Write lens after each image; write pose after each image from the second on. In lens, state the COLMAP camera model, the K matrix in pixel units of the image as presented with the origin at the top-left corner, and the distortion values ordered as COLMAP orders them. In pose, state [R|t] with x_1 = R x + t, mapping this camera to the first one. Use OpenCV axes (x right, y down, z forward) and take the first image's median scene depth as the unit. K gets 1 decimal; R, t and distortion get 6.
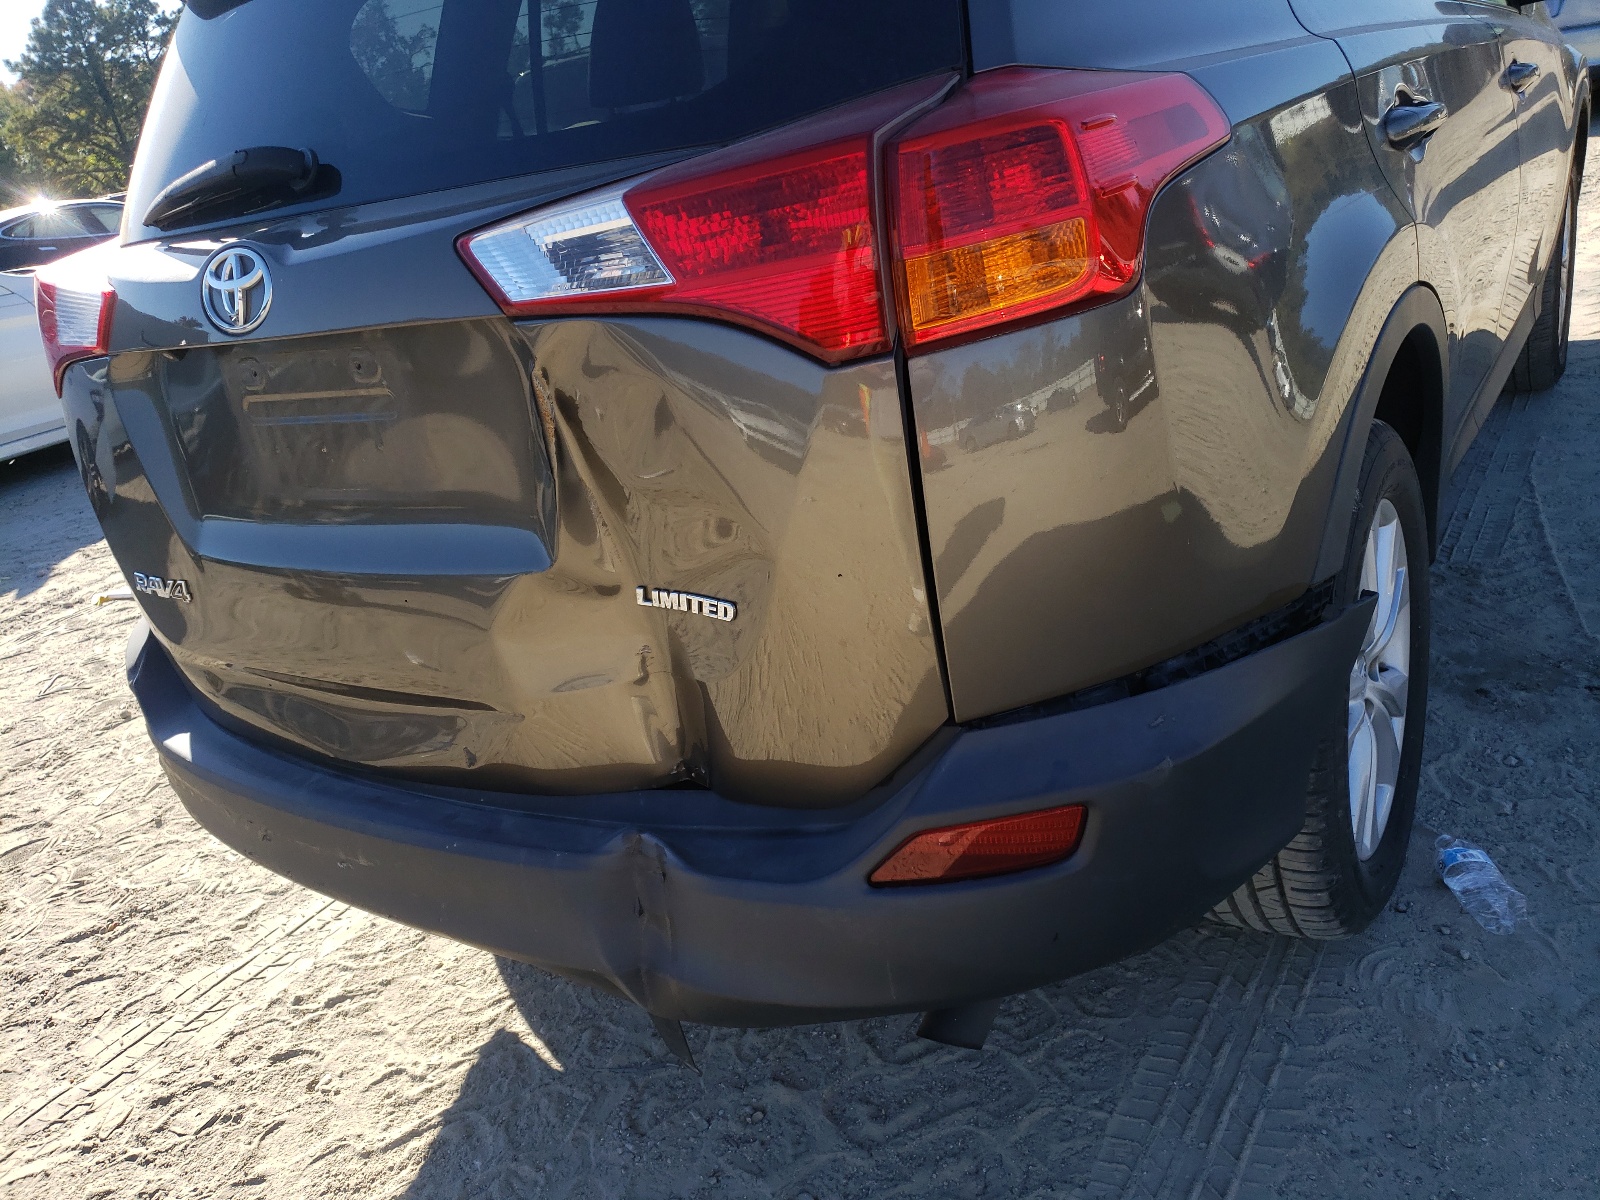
lens RADIAL K [[1228.8, 0, 796.9], [0, 1228.8, 603.8], [0, 0, 1]] dist [-0.003732, 0.020714]
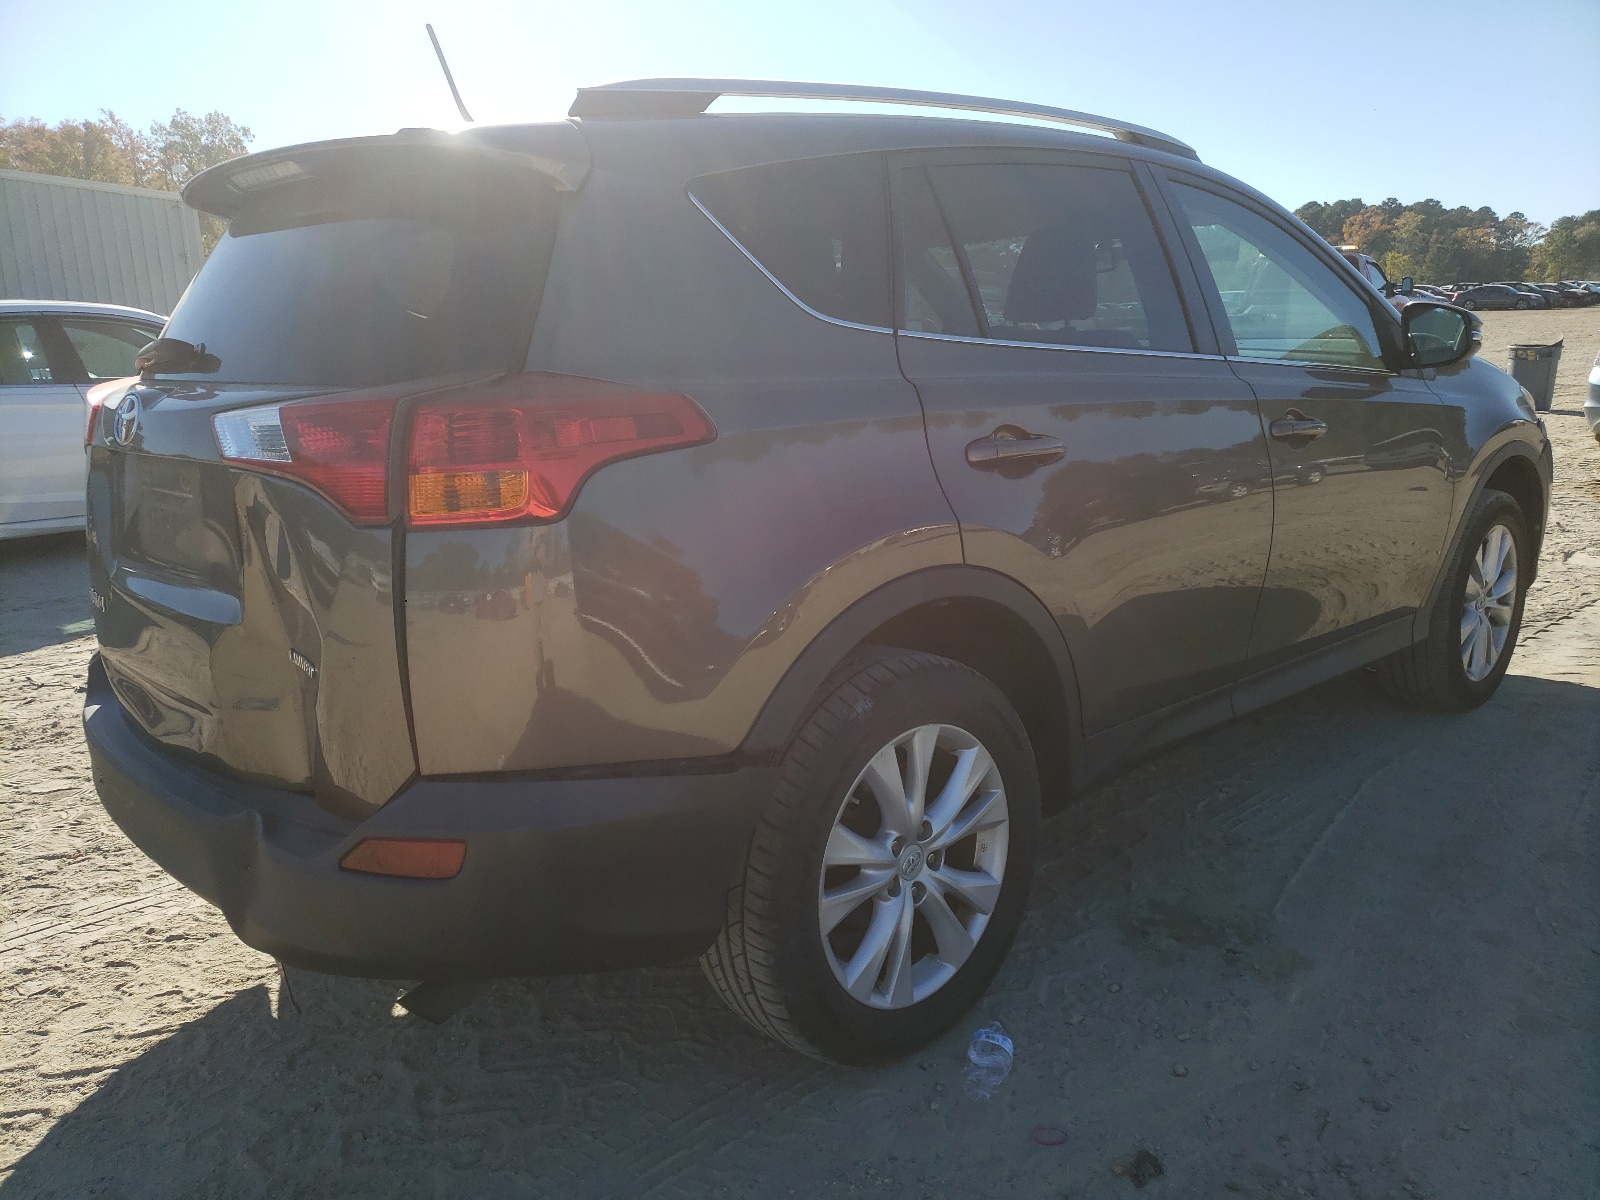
lens RADIAL K [[1228.8, 0, 807.5], [0, 1228.8, 600.7], [0, 0, 1]] dist [-0.003732, 0.020714]
pose [[0.961263, 0.198542, -0.191193, 0.498320], [-0.224218, 0.966687, -0.123458, -0.017616], [0.160312, 0.161544, 0.973757, -0.254962]]
